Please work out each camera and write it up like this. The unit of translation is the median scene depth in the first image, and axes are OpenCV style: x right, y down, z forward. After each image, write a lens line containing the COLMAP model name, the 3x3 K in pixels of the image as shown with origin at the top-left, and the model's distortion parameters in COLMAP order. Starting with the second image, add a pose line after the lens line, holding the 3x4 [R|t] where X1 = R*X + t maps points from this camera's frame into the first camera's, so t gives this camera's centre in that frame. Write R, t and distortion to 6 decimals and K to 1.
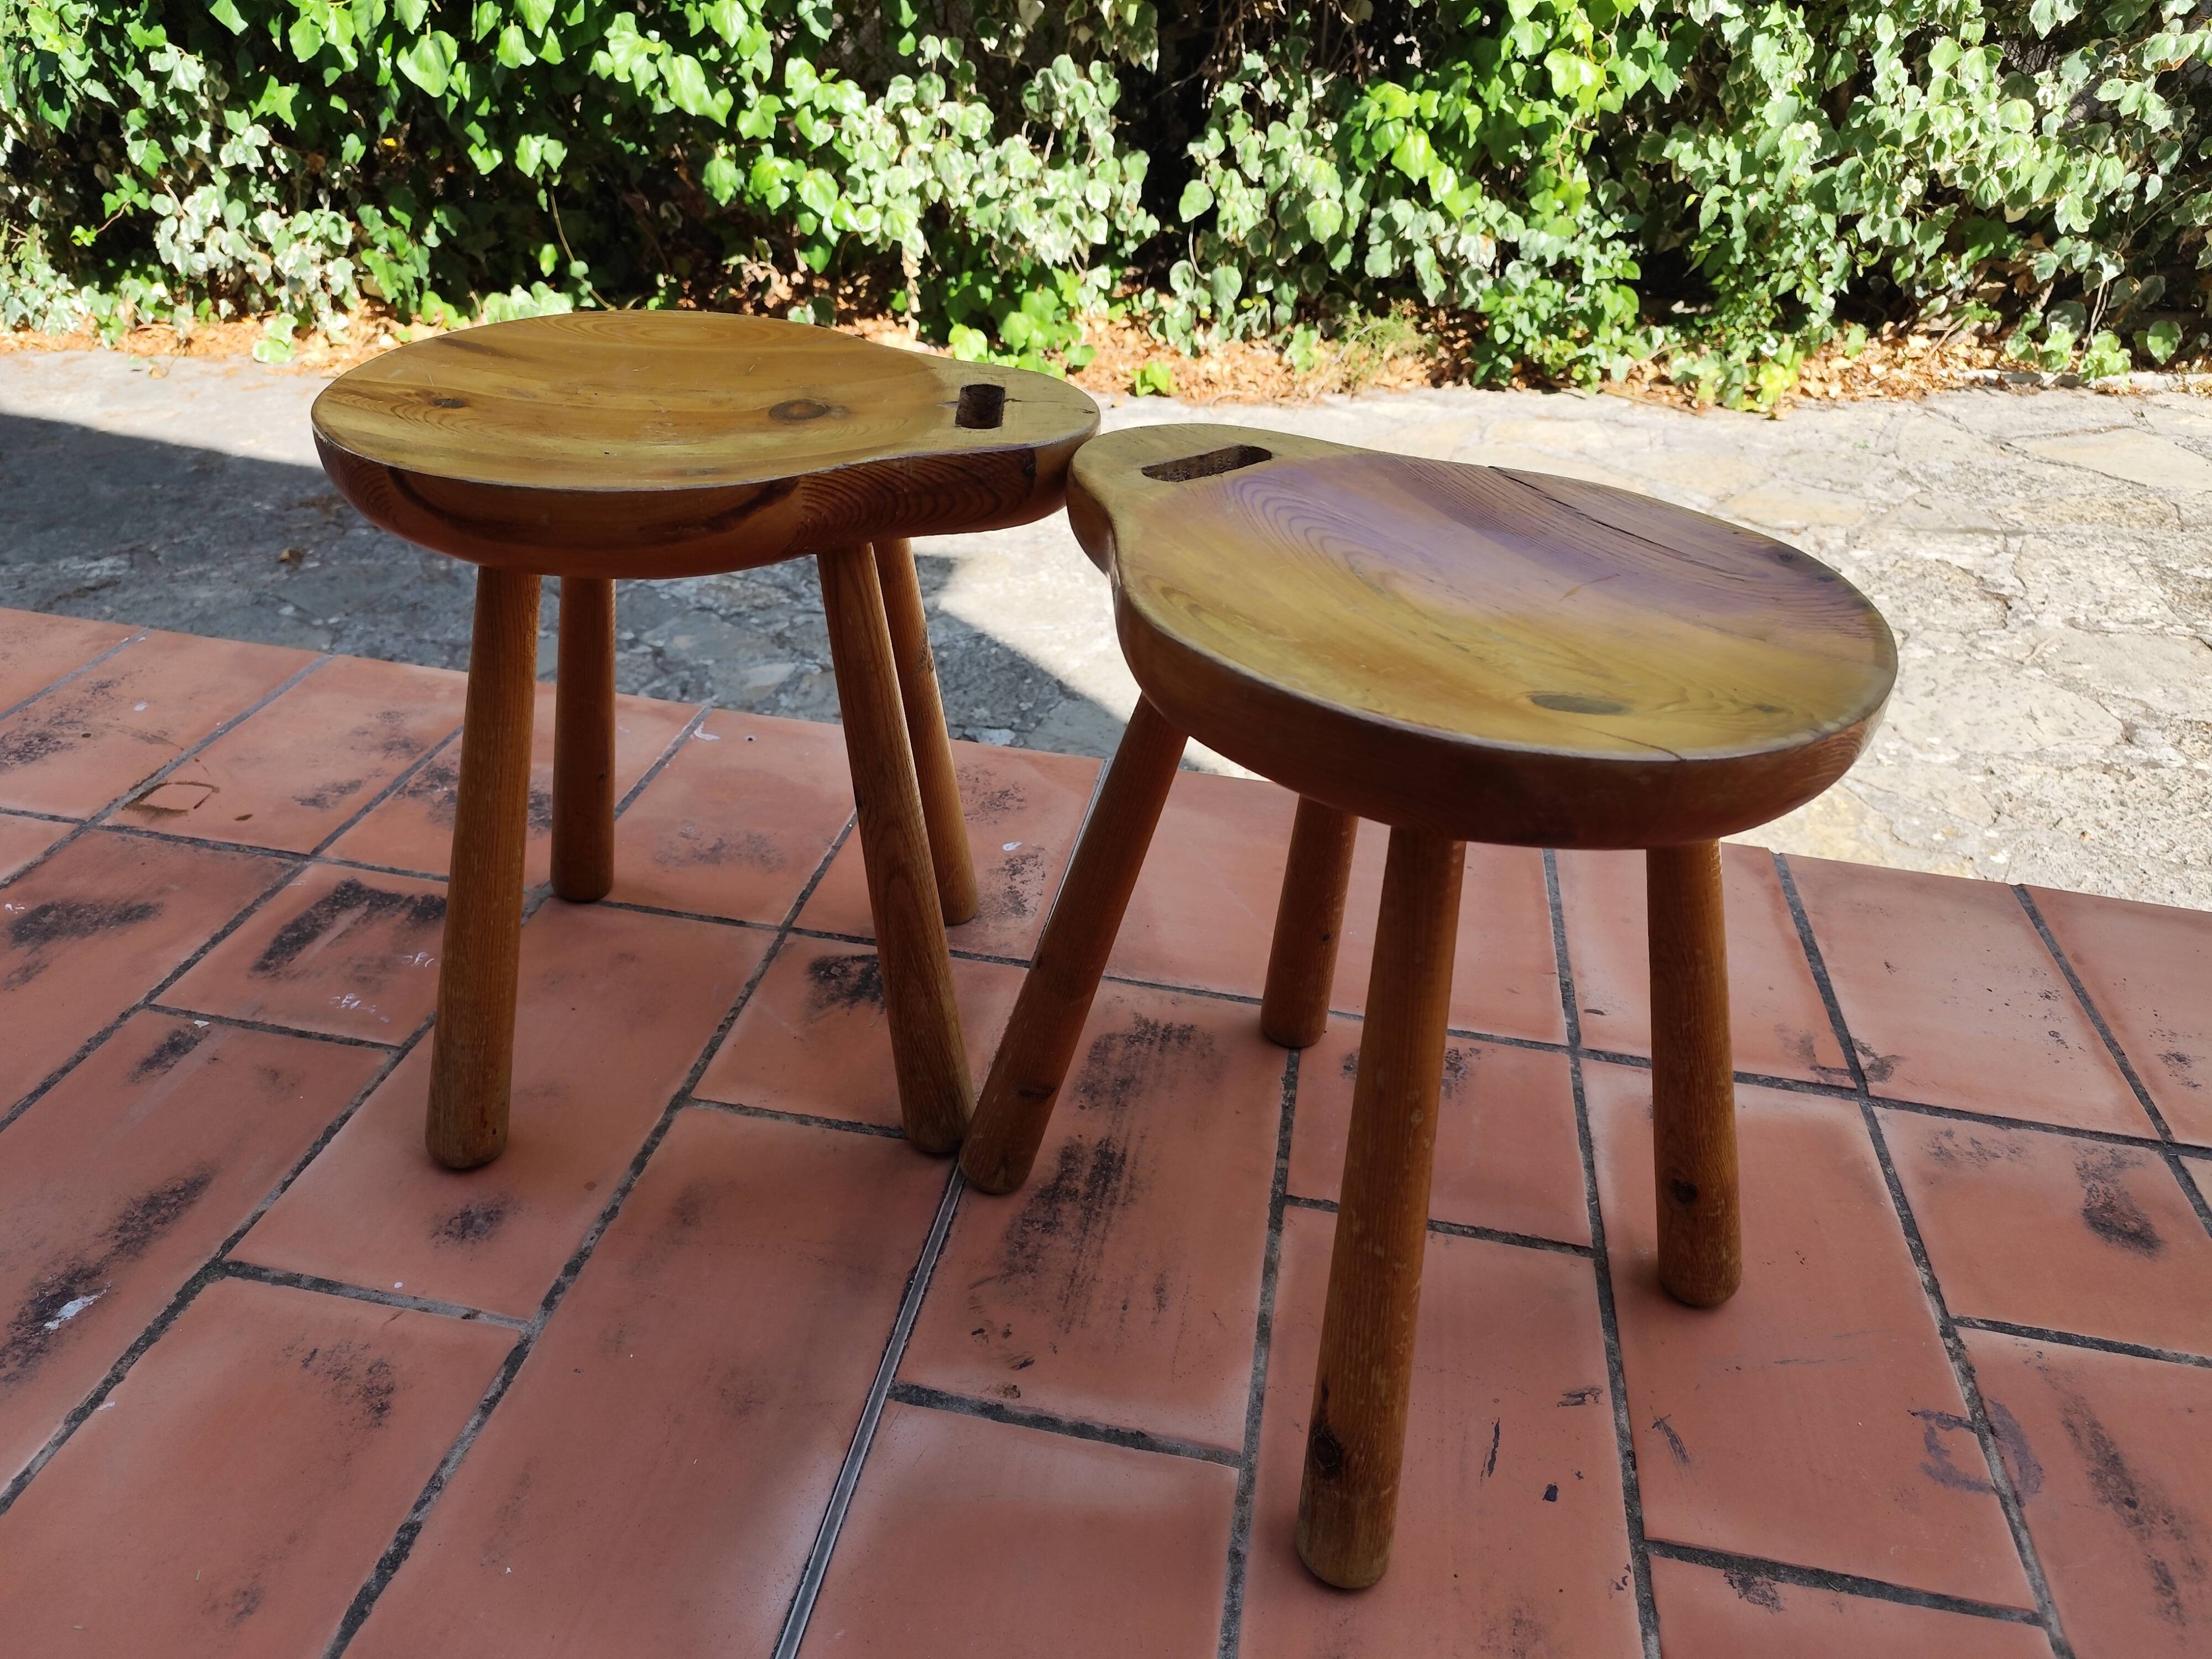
lens RADIAL K [[1519.1, 0, 1096.6], [0, 1519.1, 828.5], [0, 0, 1]] dist [0.031911, -0.038259]
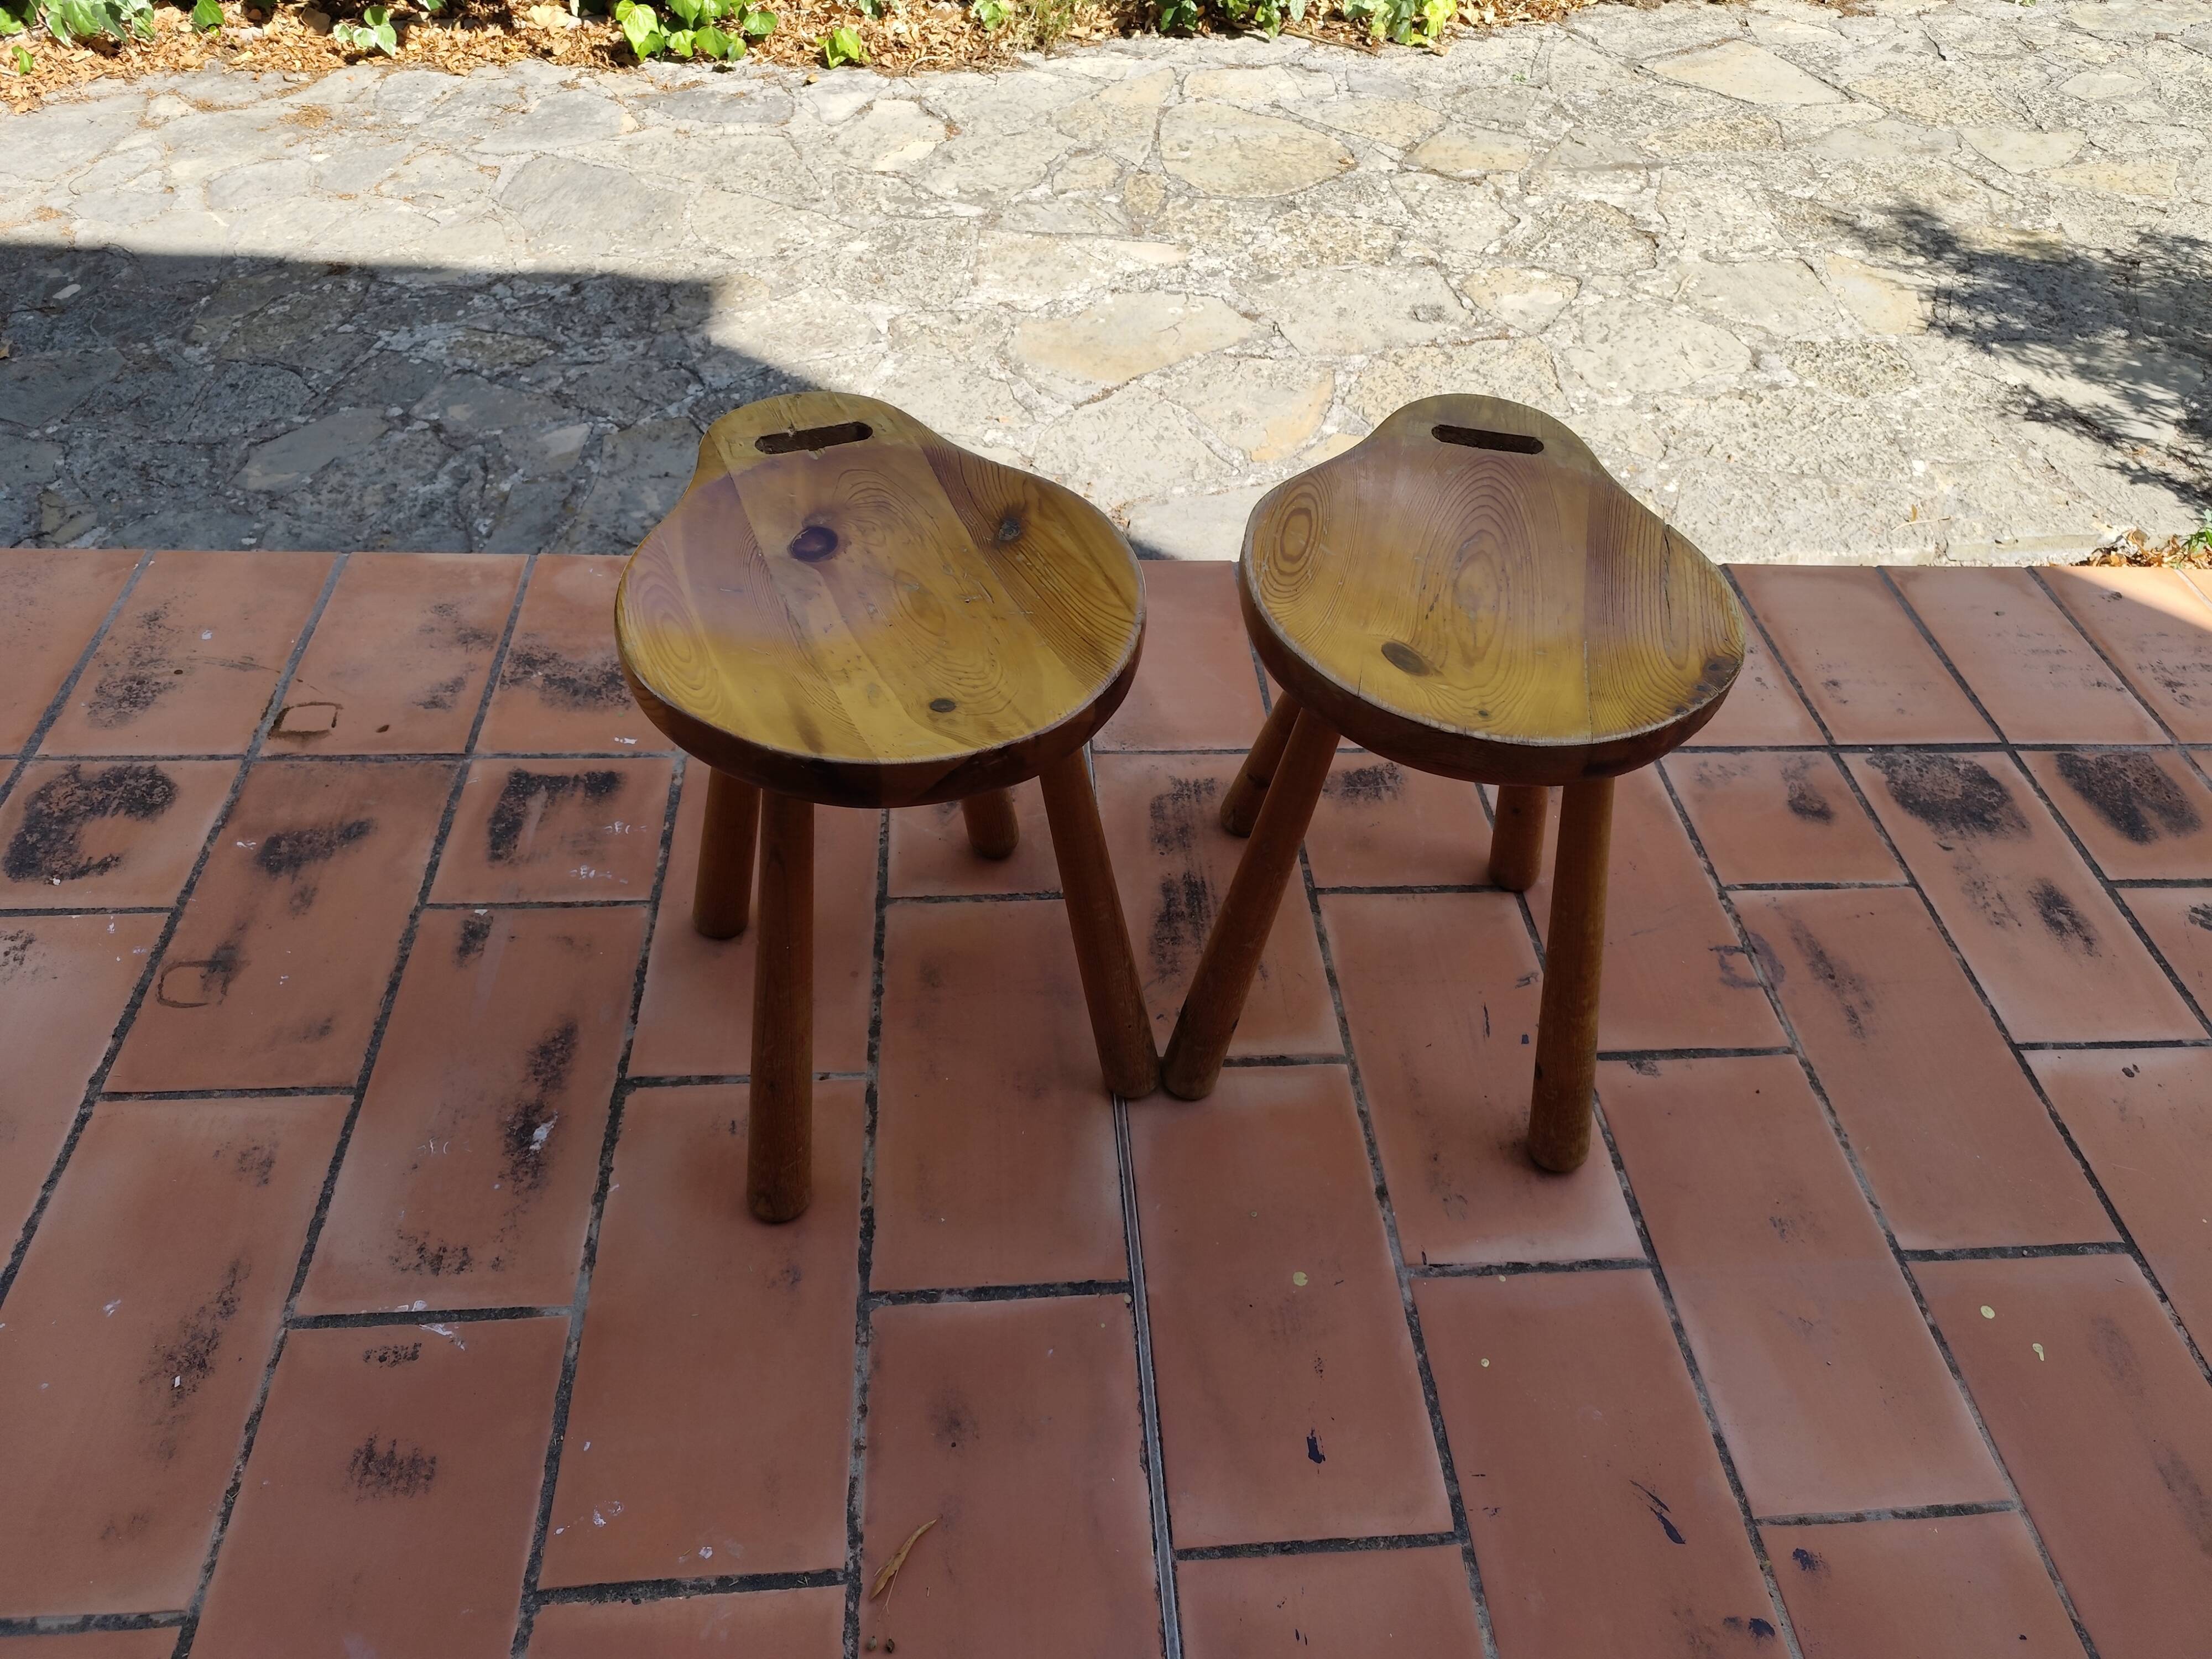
lens RADIAL K [[1510.8, 0, 1127.3], [0, 1510.8, 825.0], [0, 0, 1]] dist [0.035275, -0.039867]
pose [[0.964286, -0.176459, 0.197519, -0.096444], [0.123806, 0.959558, 0.252827, -0.061682], [-0.234145, -0.219343, 0.947135, -0.097260]]
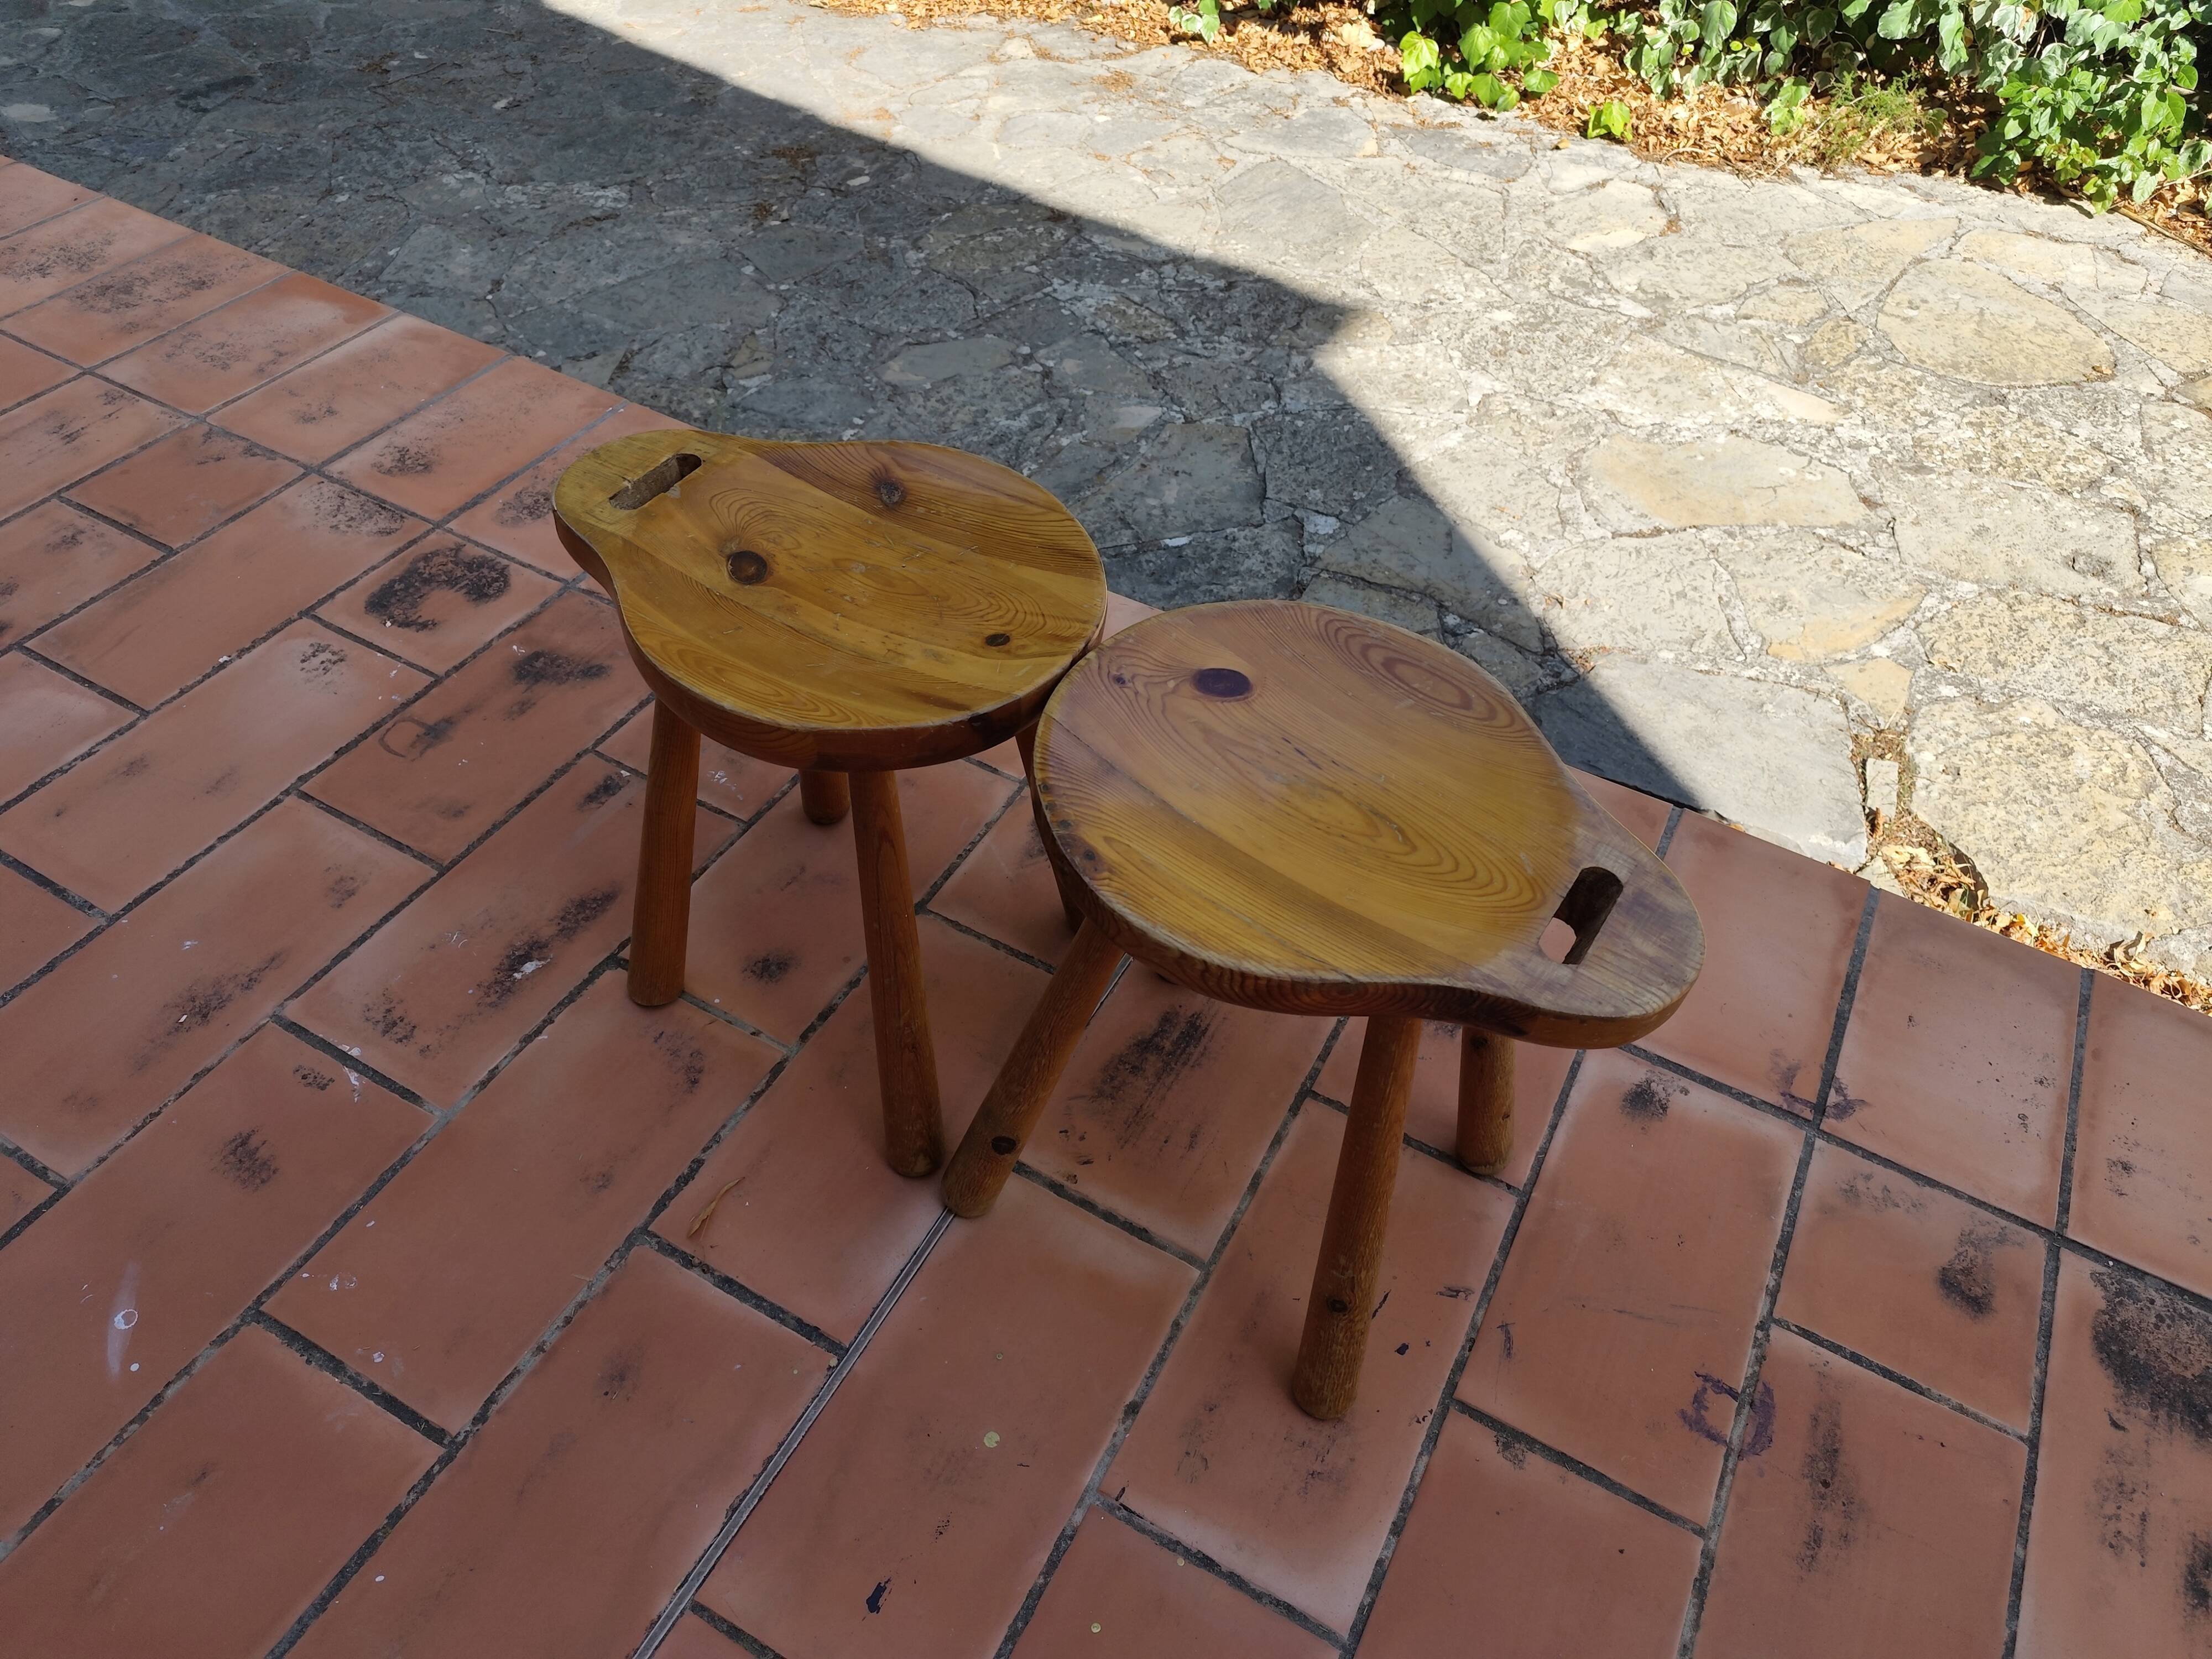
lens RADIAL K [[1510.8, 0, 1107.8], [0, 1510.8, 825.5], [0, 0, 1]] dist [0.039180, -0.045618]
pose [[0.951205, 0.231479, -0.204024, 0.050182], [-0.178398, 0.952072, 0.248461, -0.084463], [0.251759, -0.199940, 0.946911, -0.083064]]
